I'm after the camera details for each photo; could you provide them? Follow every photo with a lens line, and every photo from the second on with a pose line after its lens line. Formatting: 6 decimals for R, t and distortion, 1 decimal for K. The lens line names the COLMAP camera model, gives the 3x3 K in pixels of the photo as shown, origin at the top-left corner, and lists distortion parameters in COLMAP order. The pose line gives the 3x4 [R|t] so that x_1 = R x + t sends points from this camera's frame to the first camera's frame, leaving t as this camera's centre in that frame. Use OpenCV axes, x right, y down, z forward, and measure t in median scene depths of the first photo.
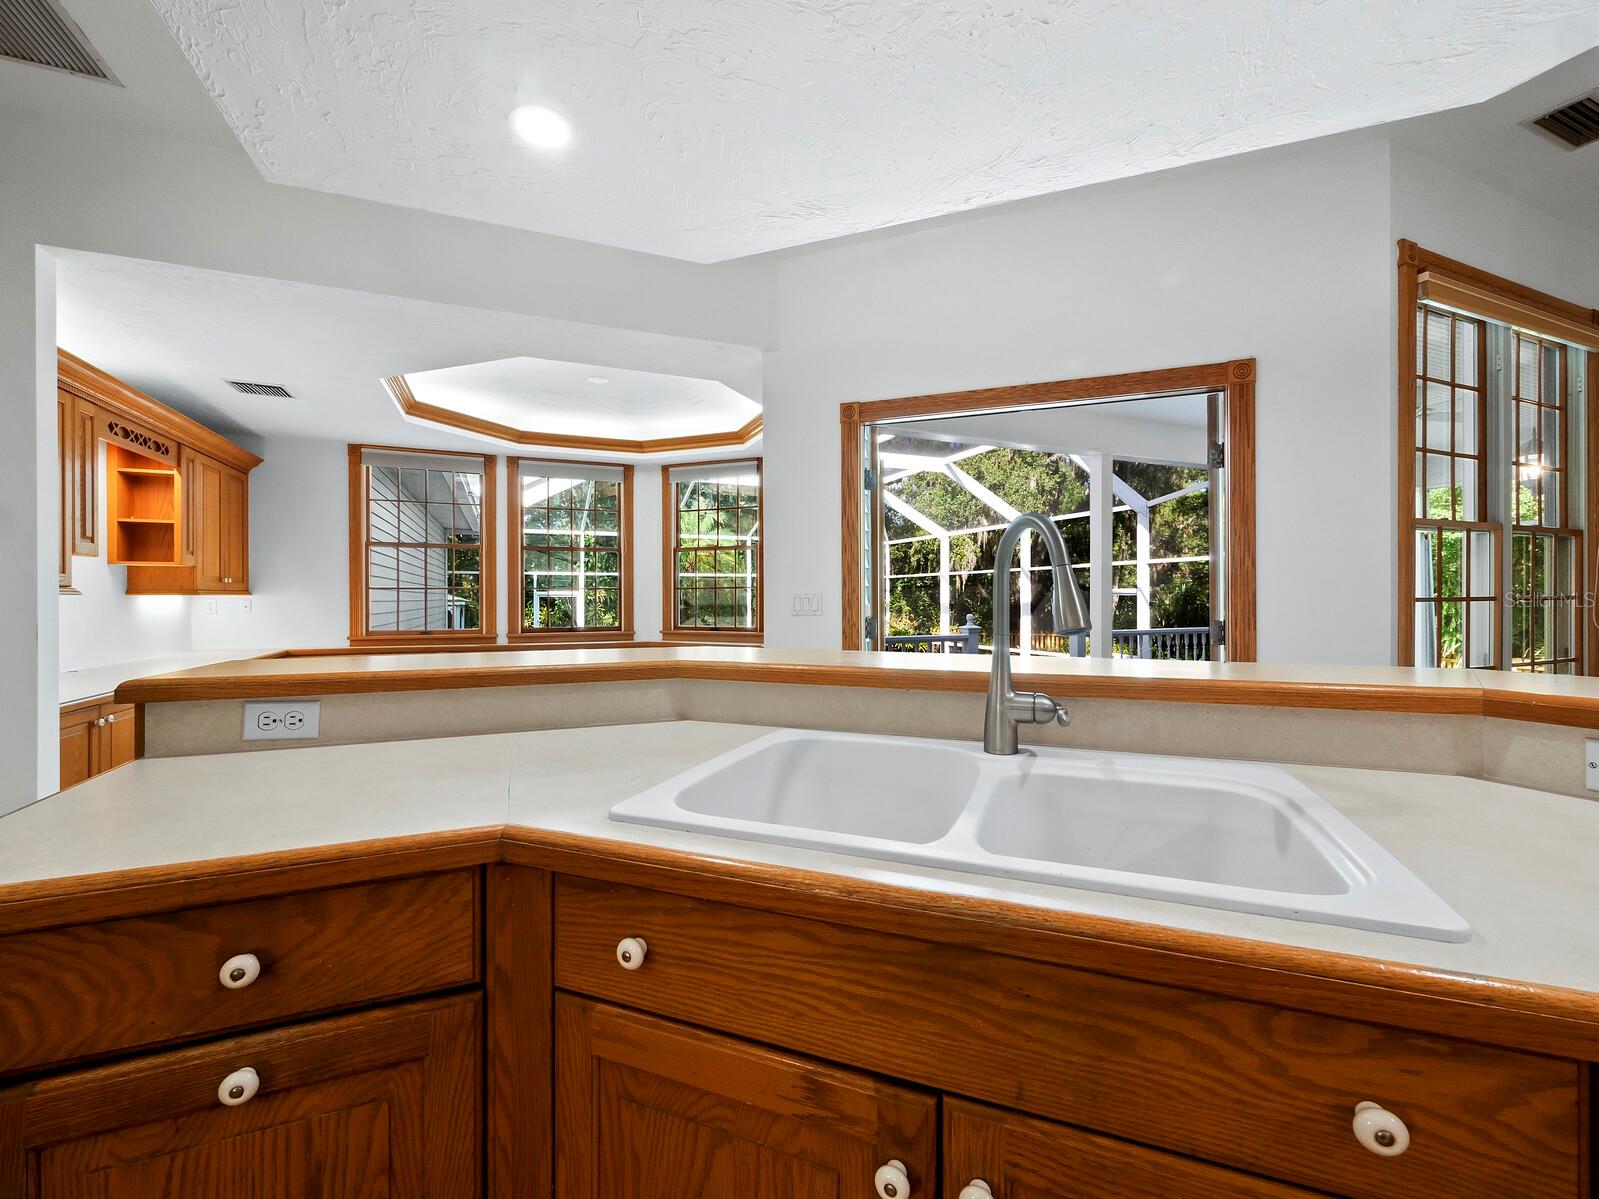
lens RADIAL K [[682.1, 0, 801.4], [0, 682.1, 602.0], [0, 0, 1]] dist [-0.000492, 0.001381]
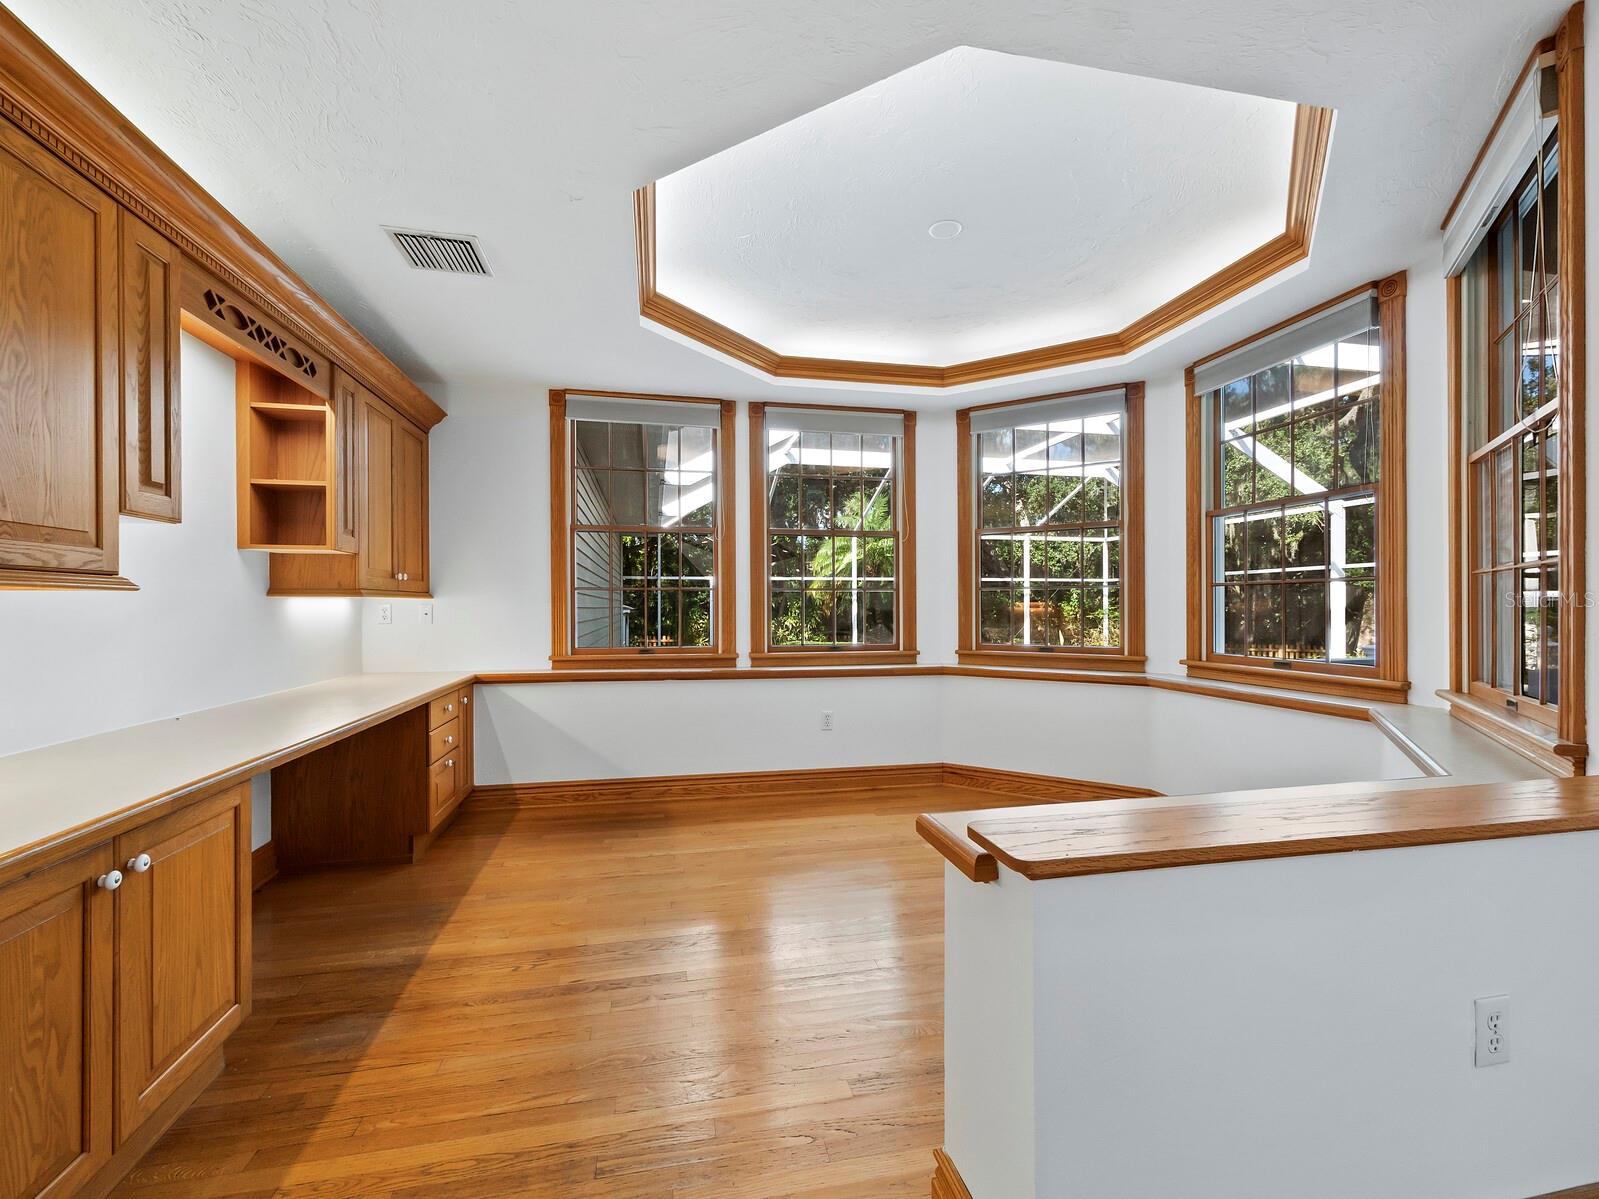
lens RADIAL K [[682.1, 0, 791.7], [0, 682.1, 611.1], [0, 0, 1]] dist [-0.000492, 0.001381]
pose [[0.979583, 0.002597, -0.201021, -0.312720], [-0.002183, 0.999995, 0.002277, 0.001640], [0.201026, -0.001792, 0.979584, 0.401636]]
